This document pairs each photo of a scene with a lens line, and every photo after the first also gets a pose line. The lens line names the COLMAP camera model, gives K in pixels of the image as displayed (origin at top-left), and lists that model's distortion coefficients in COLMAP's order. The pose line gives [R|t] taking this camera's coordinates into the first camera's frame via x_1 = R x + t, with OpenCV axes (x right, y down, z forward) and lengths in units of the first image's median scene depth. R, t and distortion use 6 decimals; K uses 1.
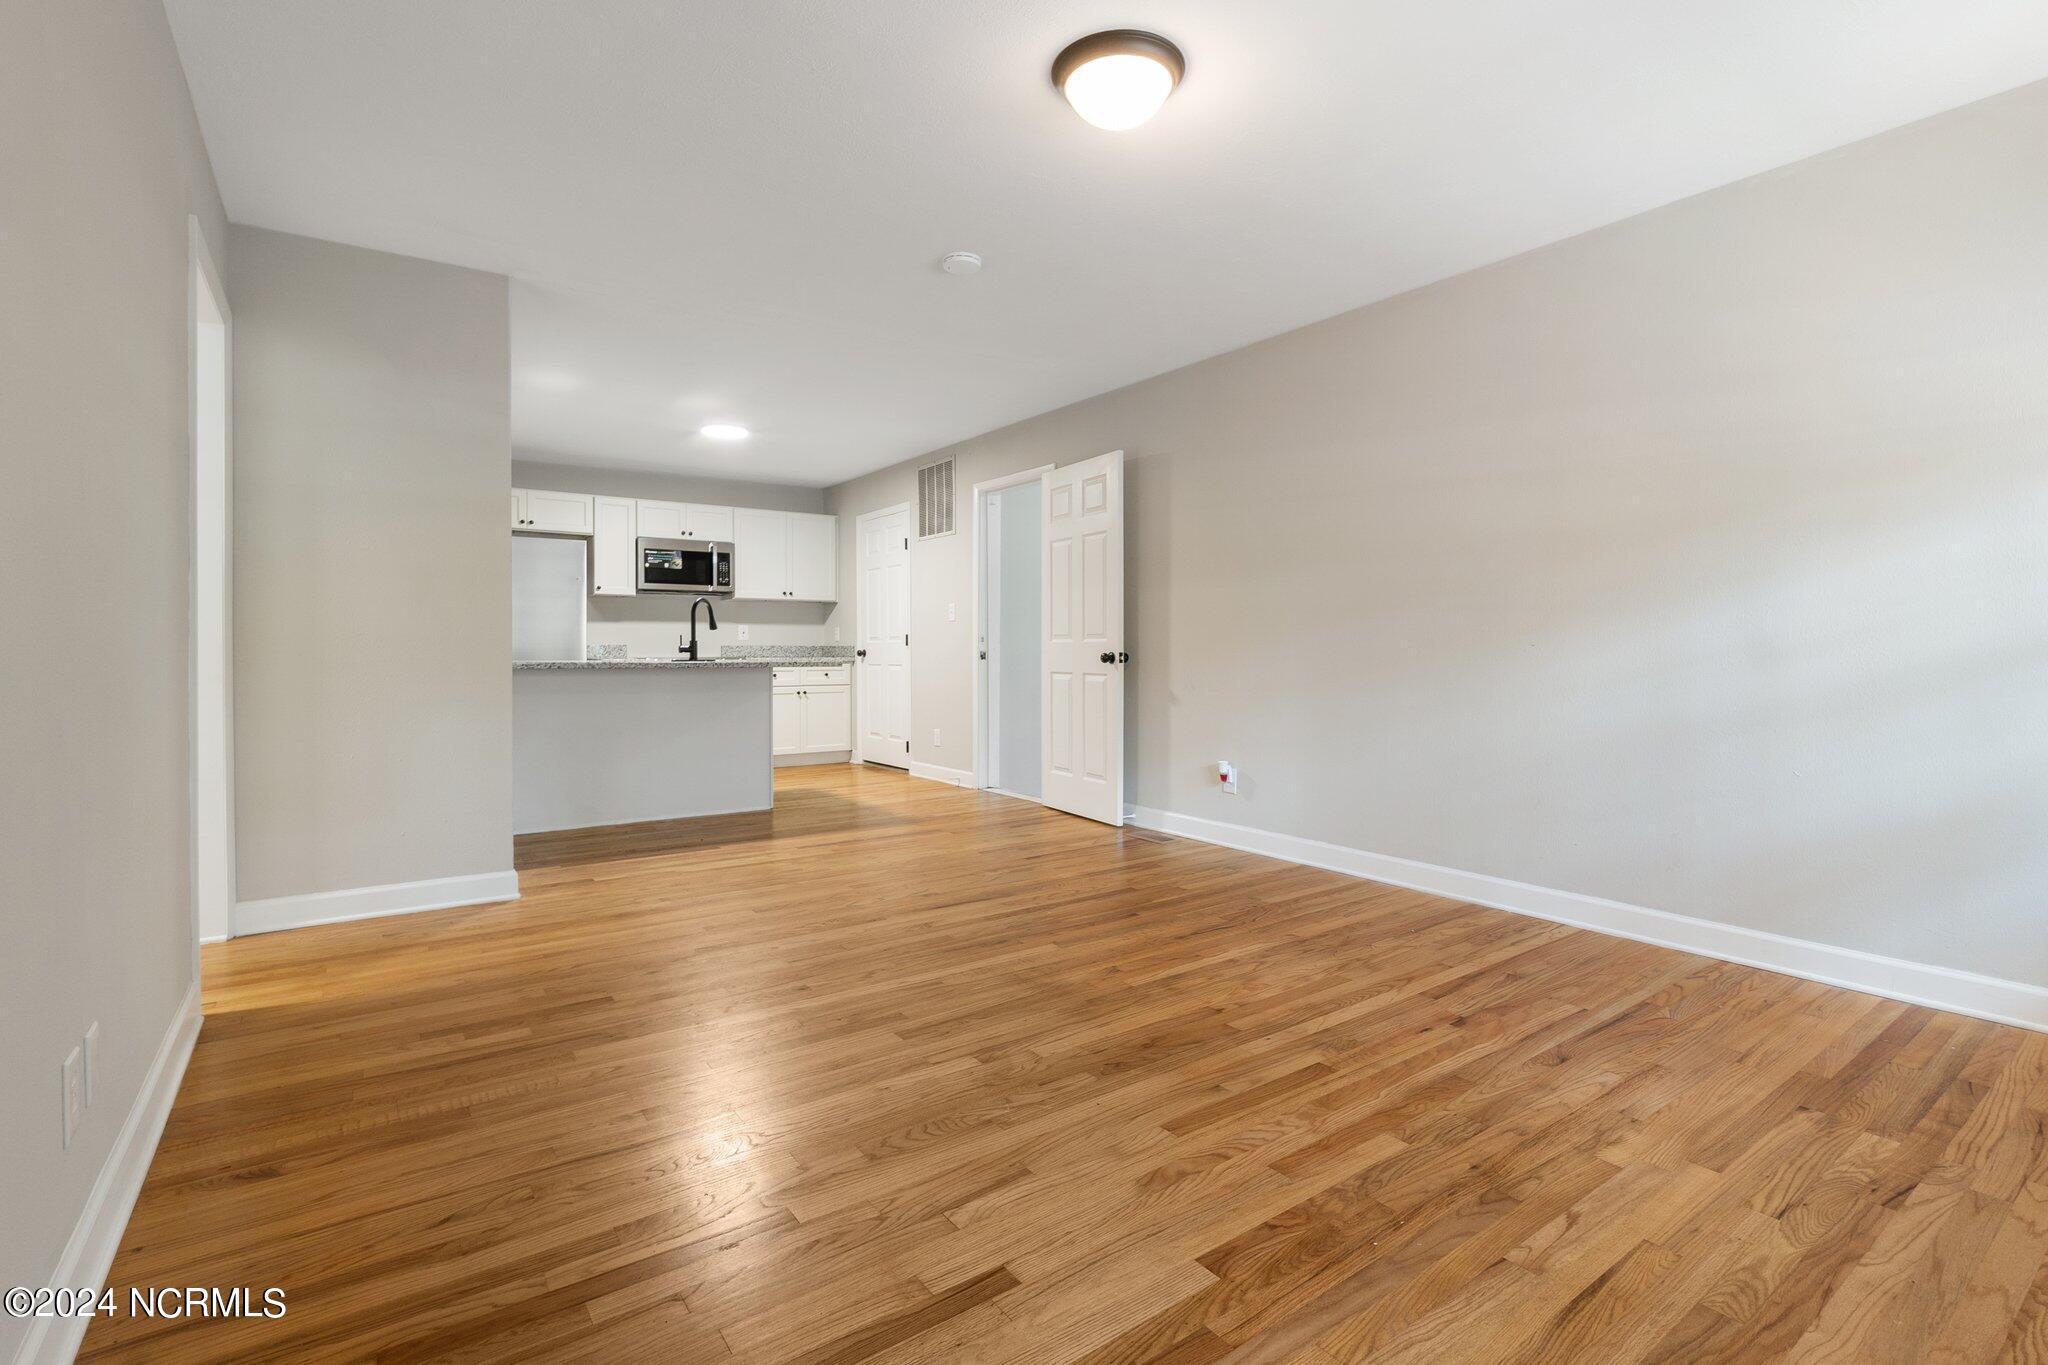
lens RADIAL K [[953.8, 0, 1025.4], [0, 953.8, 652.6], [0, 0, 1]] dist [-0.001471, 0.000207]
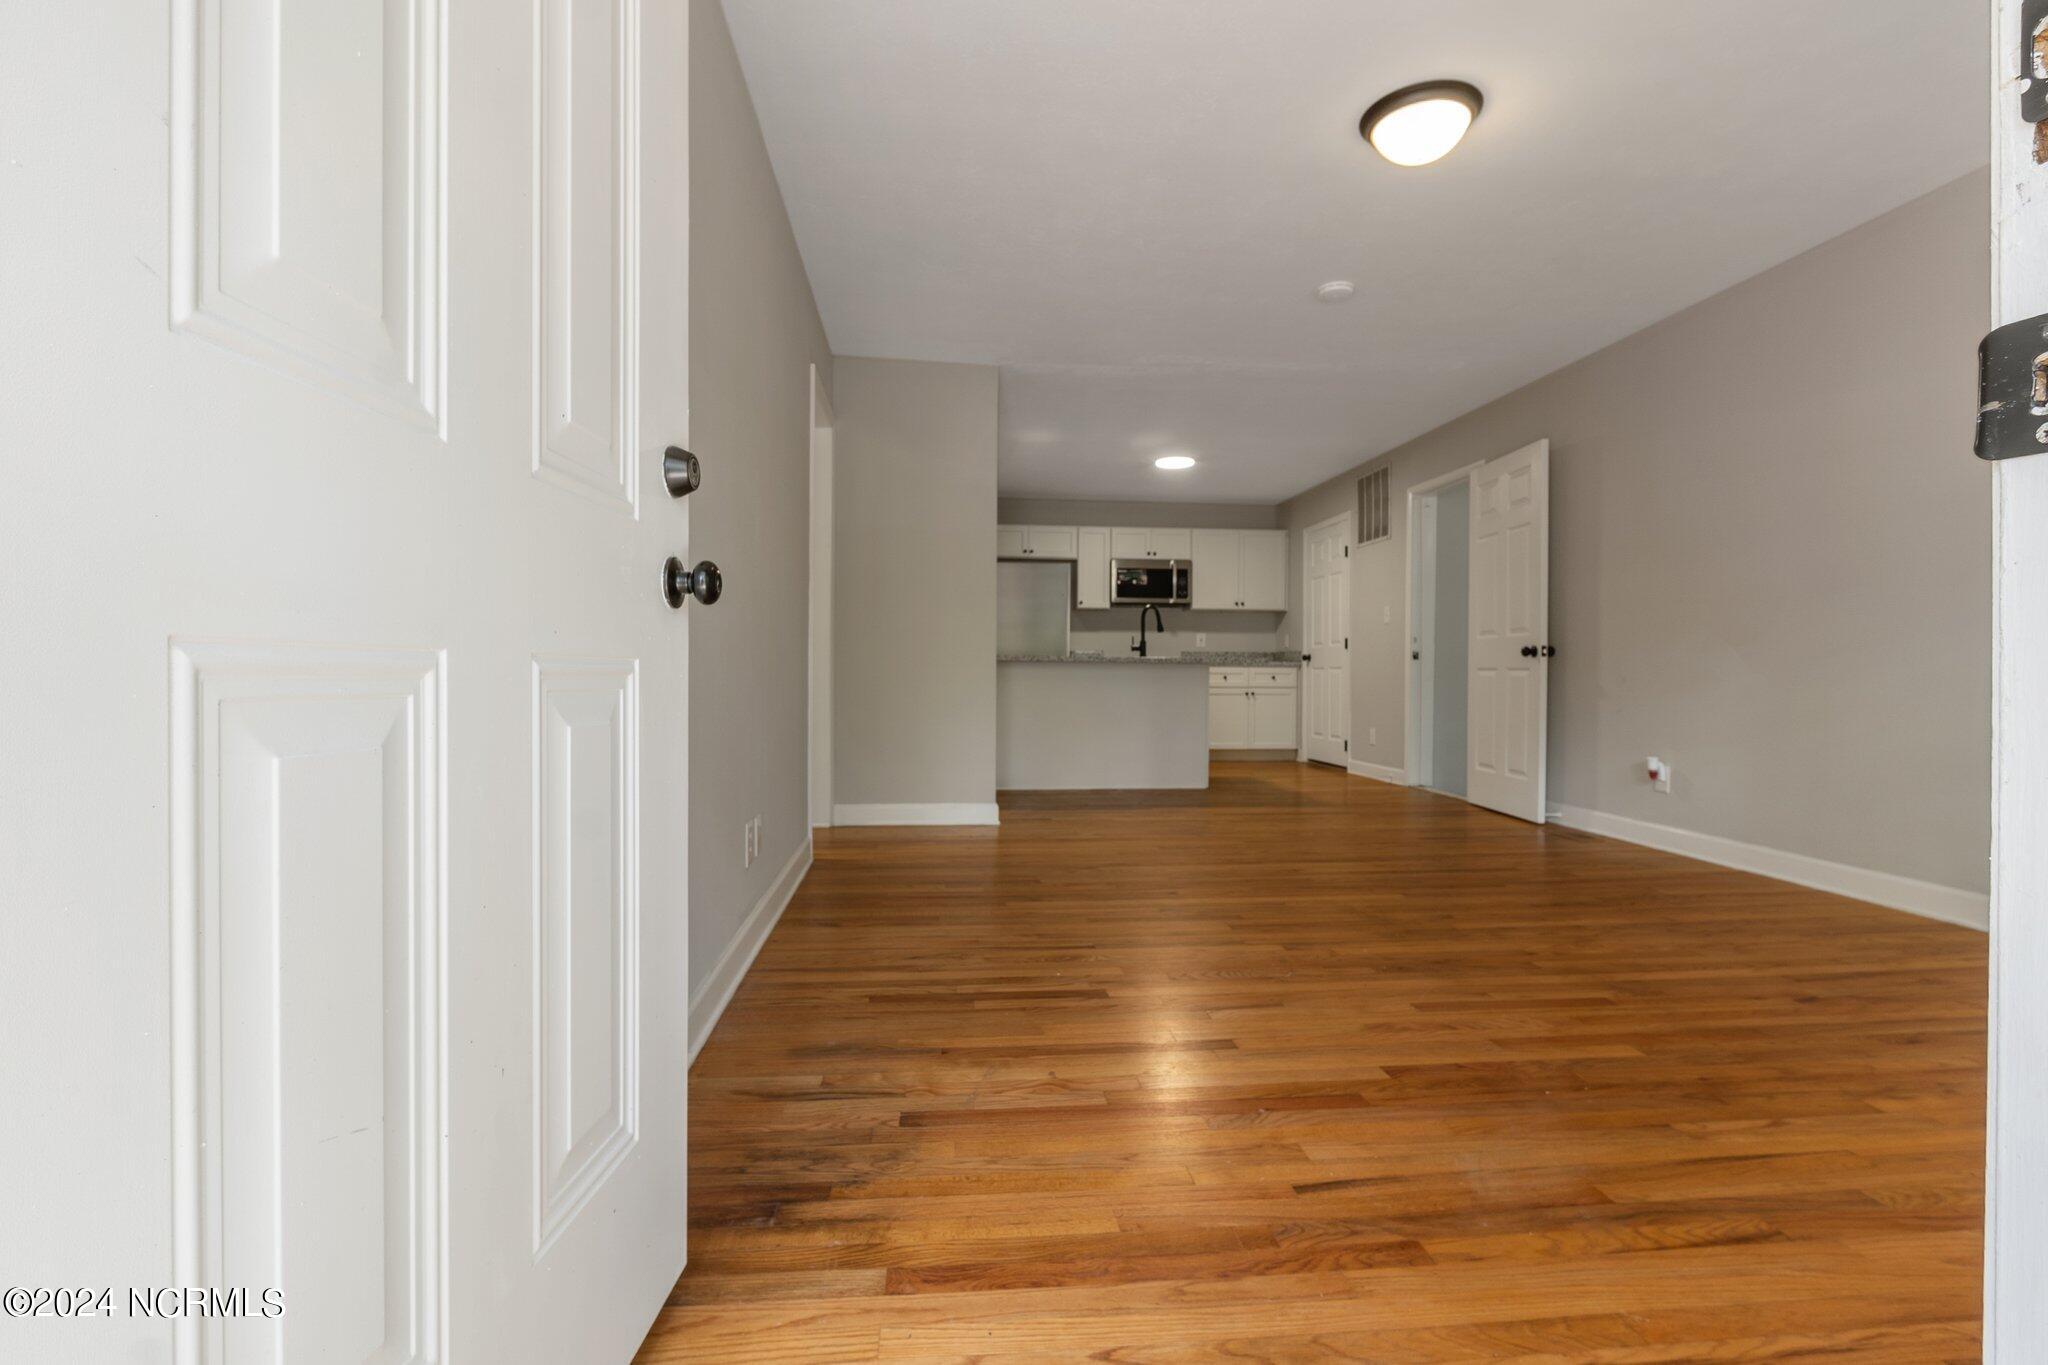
lens RADIAL K [[942.4, 0, 1024.0], [0, 942.4, 682.5], [0, 0, 1]] dist [-0.003883, 0.000088]
pose [[0.868324, 0.010051, -0.495895, 0.091537], [-0.006365, 0.999938, 0.009123, 0.025134], [0.495956, -0.004765, 0.868335, -0.081728]]
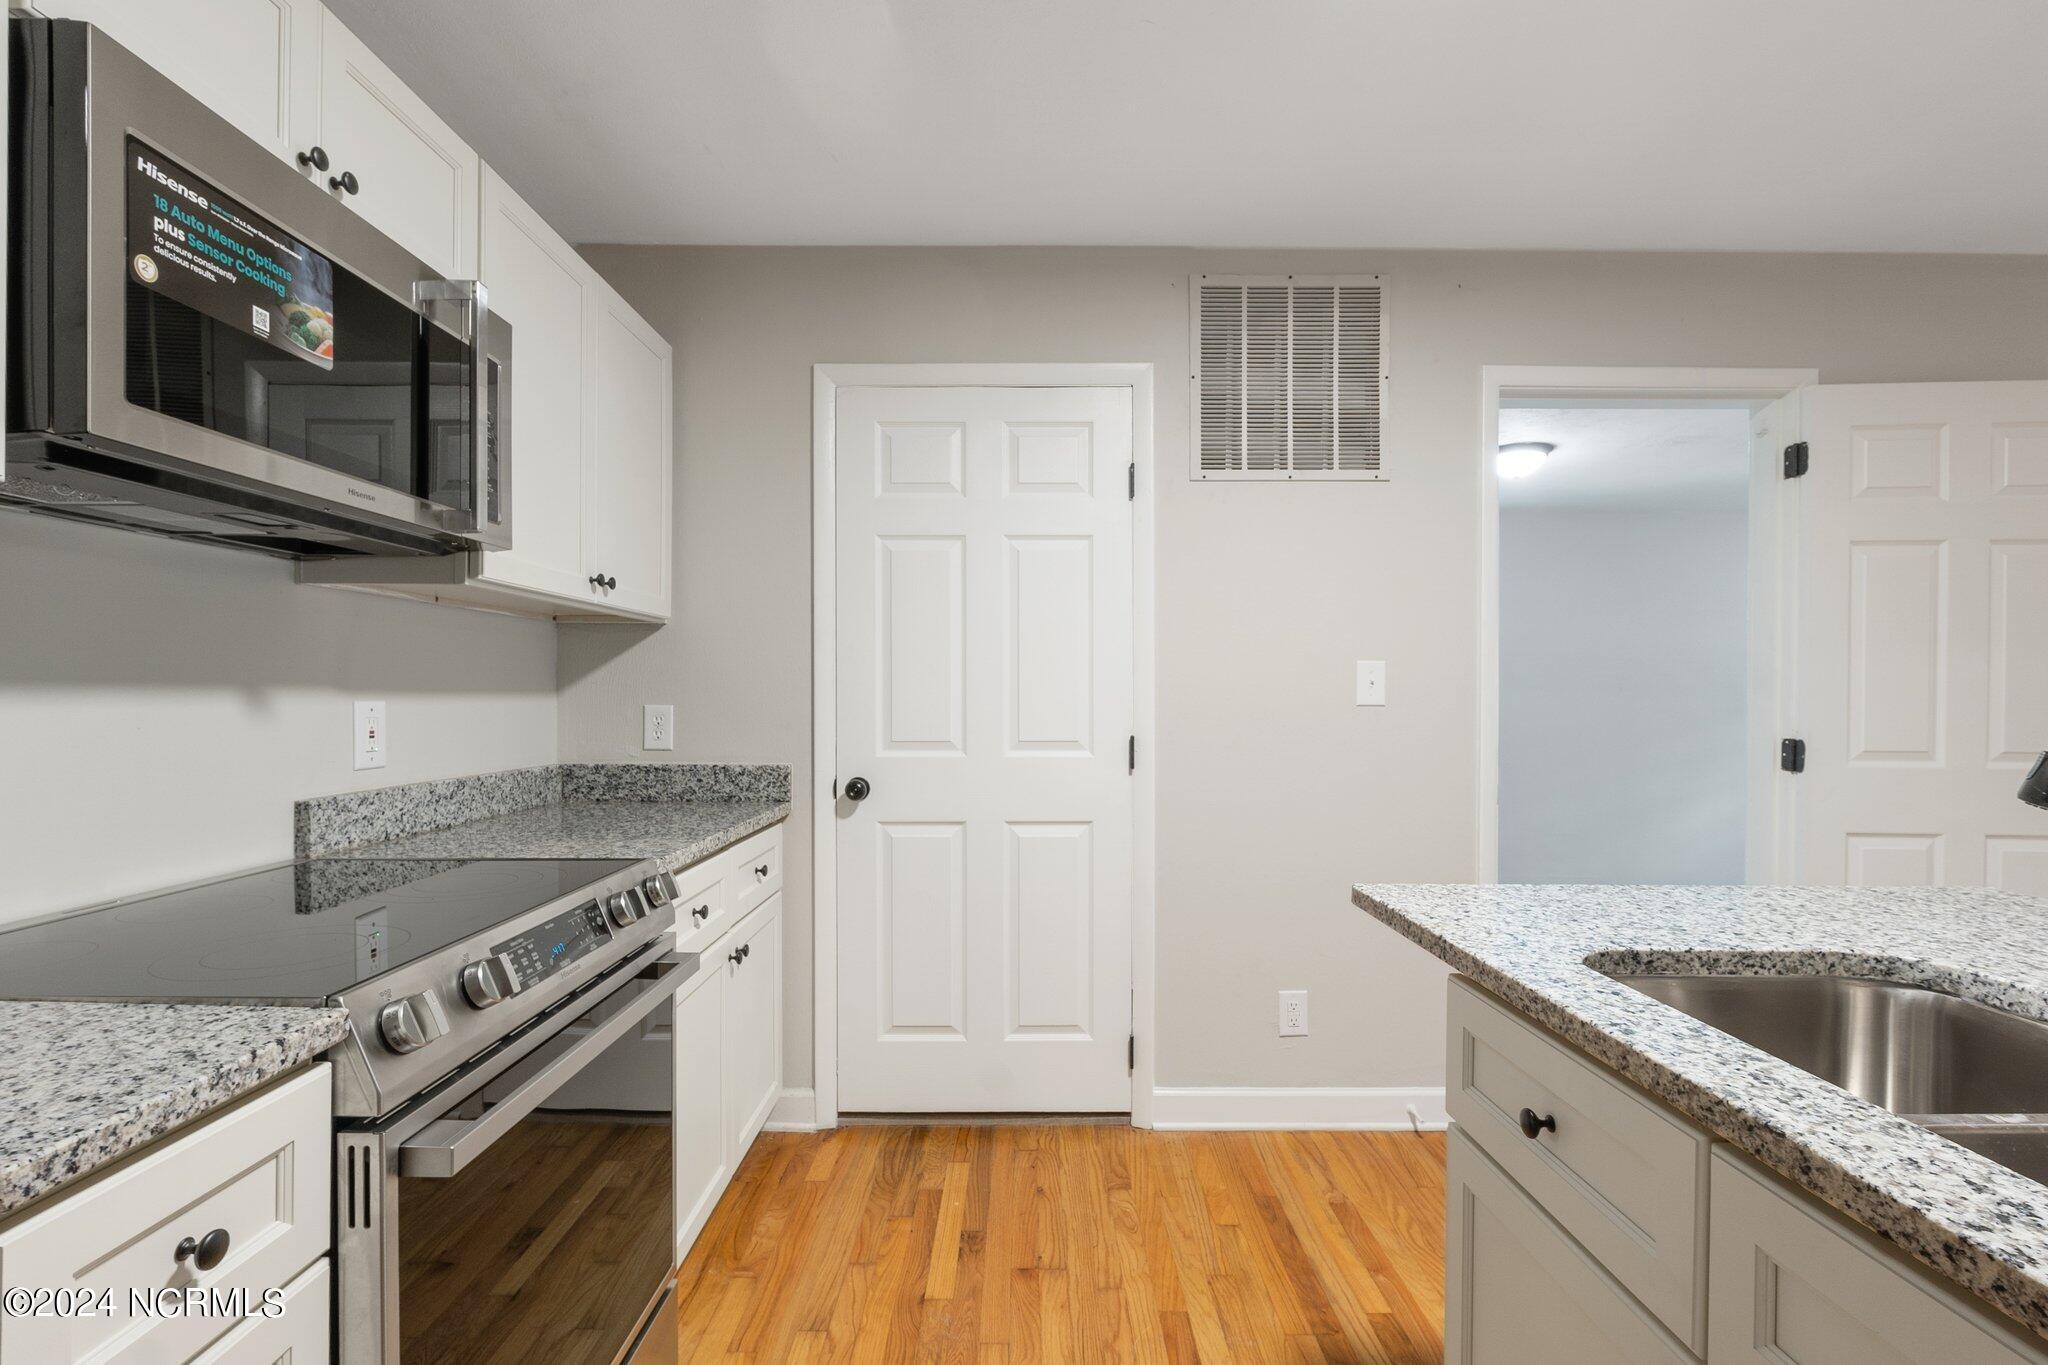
lens RADIAL K [[948.7, 0, 1029.4], [0, 948.7, 704.5], [0, 0, 1]] dist [-0.003646, -0.000342]
pose [[0.575757, -0.003815, 0.817612, -0.487304], [-0.003366, 0.999970, 0.007036, -0.037458], [-0.817614, -0.006803, 0.575726, 0.927495]]
